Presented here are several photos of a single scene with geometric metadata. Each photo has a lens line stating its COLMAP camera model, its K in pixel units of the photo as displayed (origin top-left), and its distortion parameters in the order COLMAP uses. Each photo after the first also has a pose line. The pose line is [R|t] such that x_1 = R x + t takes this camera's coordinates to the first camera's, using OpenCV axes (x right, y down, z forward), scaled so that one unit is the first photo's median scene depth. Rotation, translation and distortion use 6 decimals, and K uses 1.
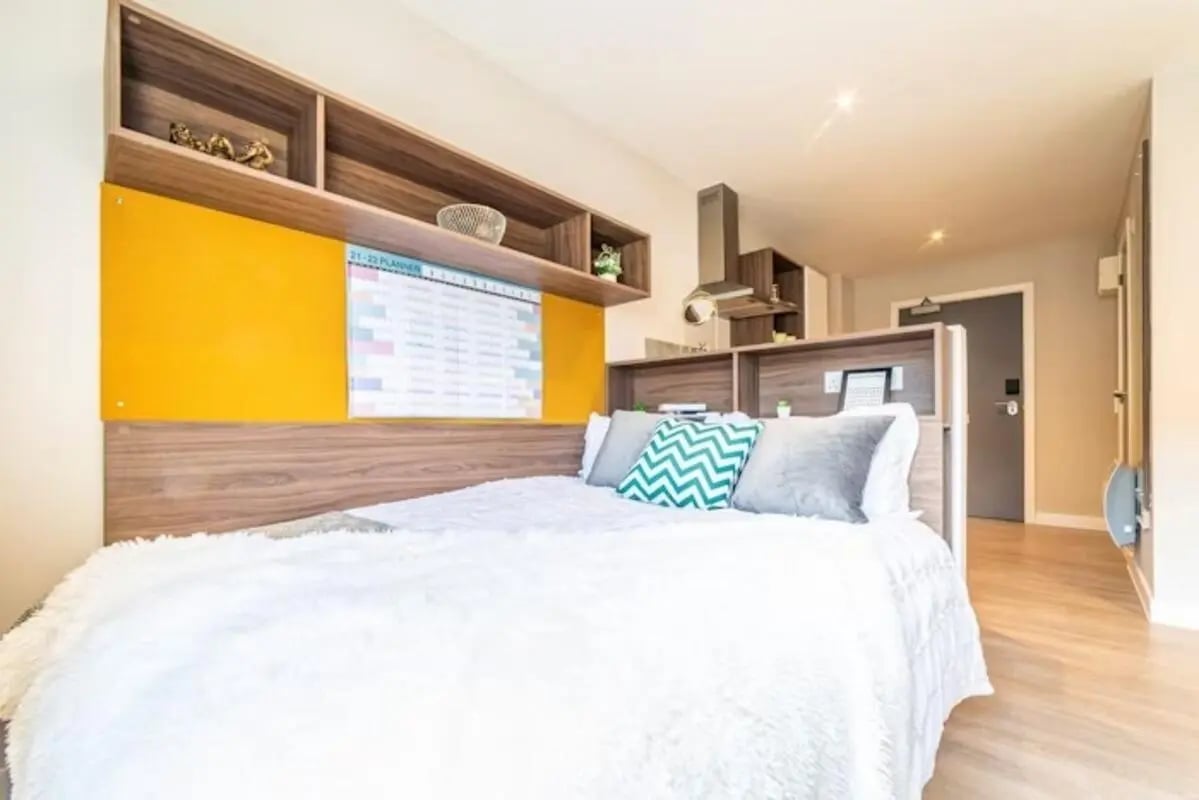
lens RADIAL K [[517.0, 0, 577.6], [0, 517.0, 413.9], [0, 0, 1]] dist [-0.001623, -0.001579]
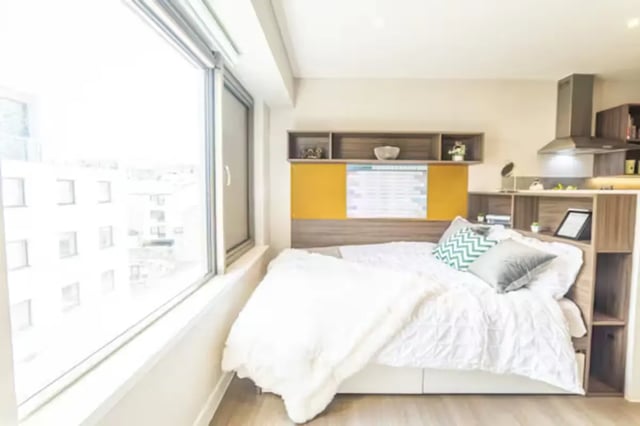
lens RADIAL K [[275.9, 0, 325.6], [0, 275.9, 193.6], [0, 0, 1]] dist [-0.001623, -0.001579]
pose [[0.702794, 0.022846, -0.711026, 0.576099], [0.000783, 0.999459, 0.032888, -0.168029], [0.711393, -0.023670, 0.702396, -0.266523]]
